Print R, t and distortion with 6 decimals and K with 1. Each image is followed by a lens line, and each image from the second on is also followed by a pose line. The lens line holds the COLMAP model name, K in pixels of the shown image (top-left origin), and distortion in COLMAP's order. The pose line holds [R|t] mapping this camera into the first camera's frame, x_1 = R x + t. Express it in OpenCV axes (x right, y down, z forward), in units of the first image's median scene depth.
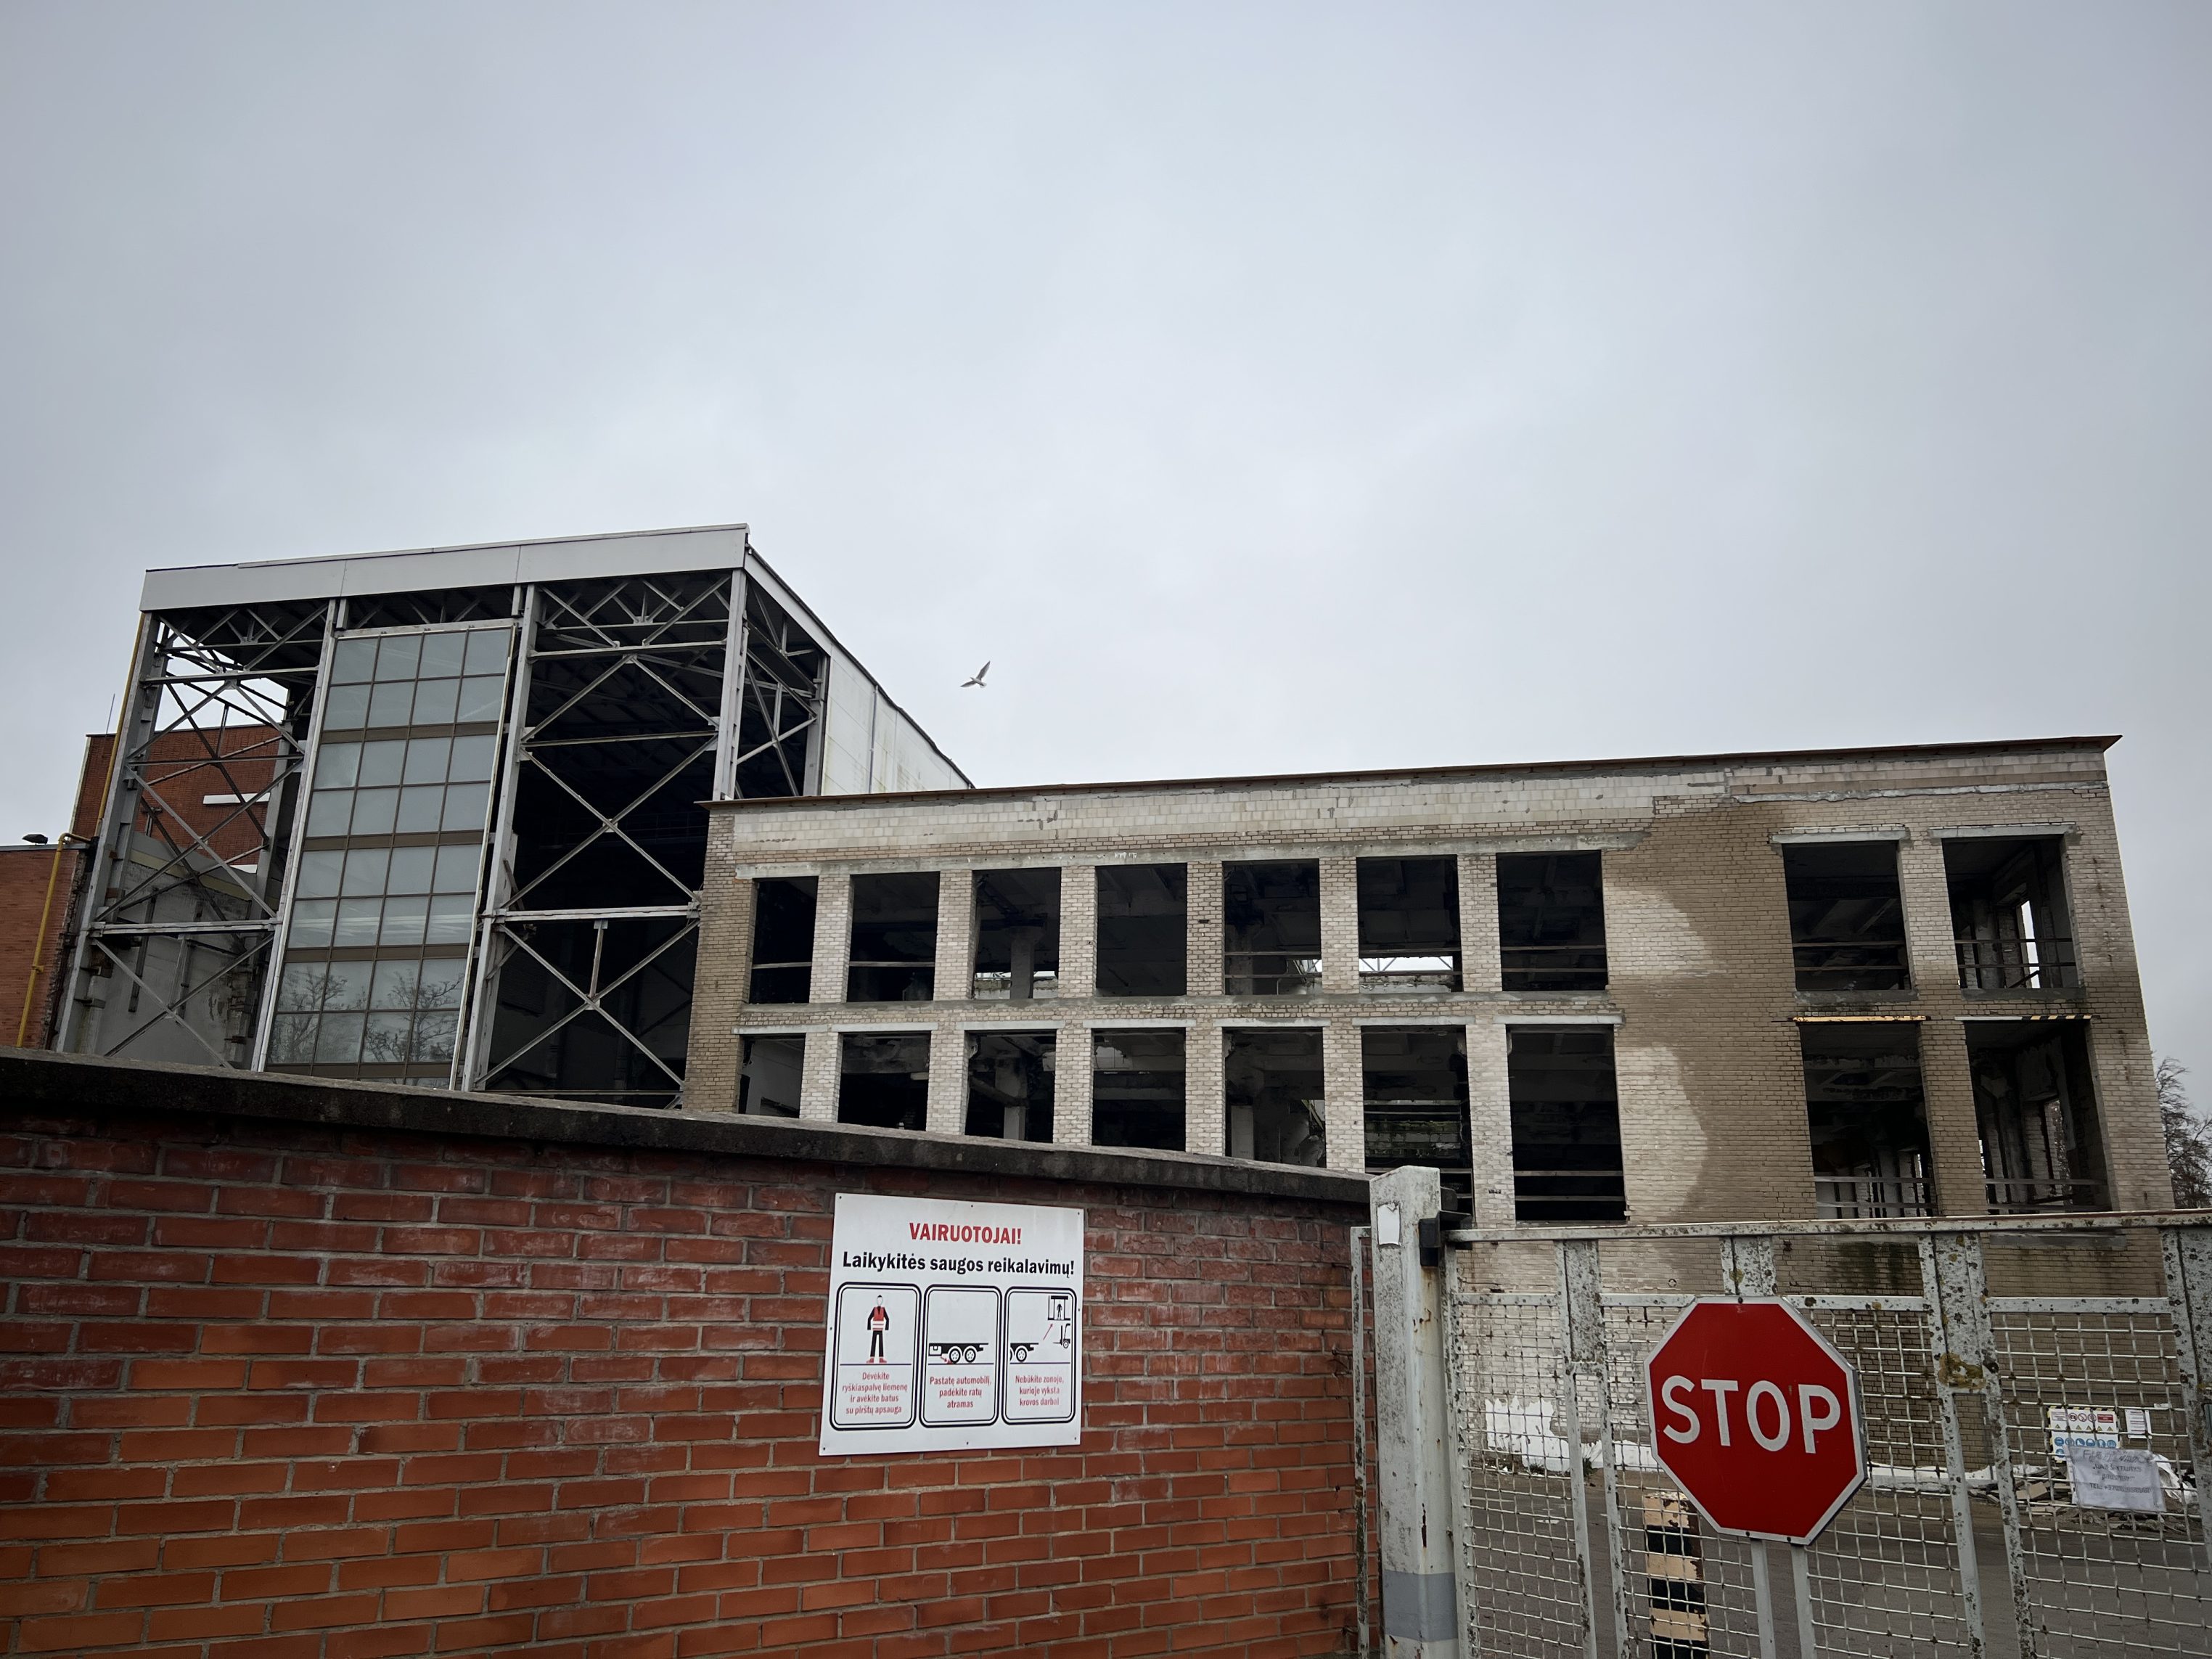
lens RADIAL K [[1676.8, 0, 1106.0], [0, 1676.8, 829.5], [0, 0, 1]] dist [0.047645, 0.000877]
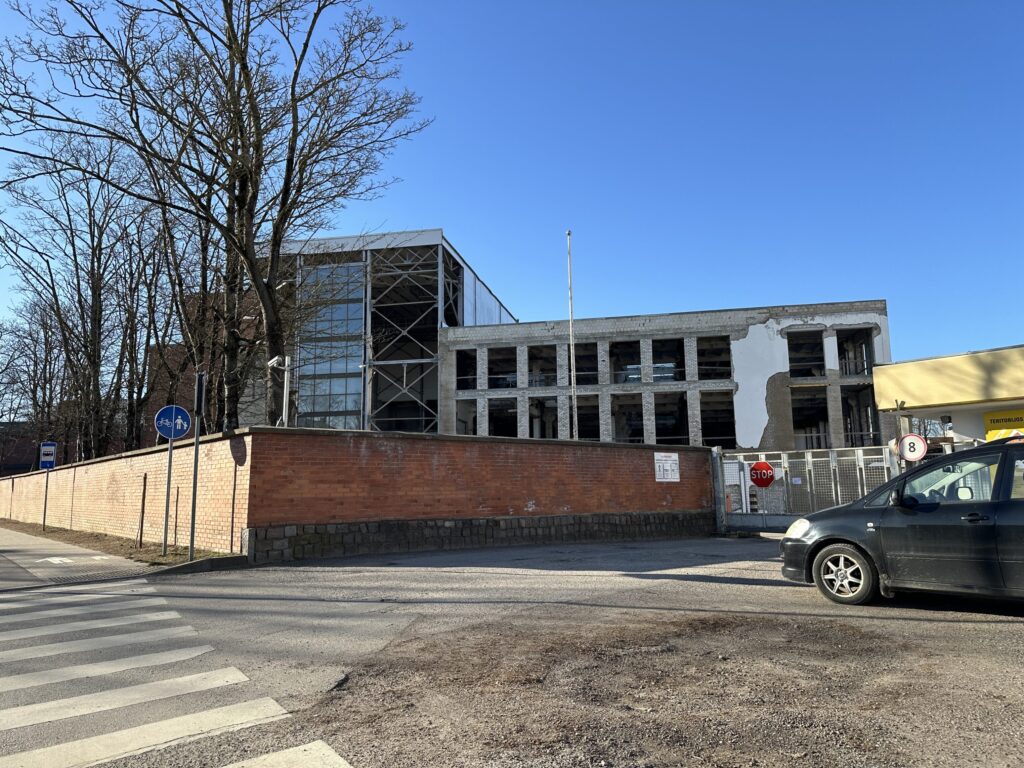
lens RADIAL K [[721.6, 0, 512.0], [0, 721.6, 384.0], [0, 0, 1]] dist [0.128507, -0.266263]
pose [[0.999535, -0.030050, 0.005234, -0.115610], [0.029092, 0.990755, 0.132505, -0.083519], [-0.009167, -0.132291, 0.991169, -0.339867]]
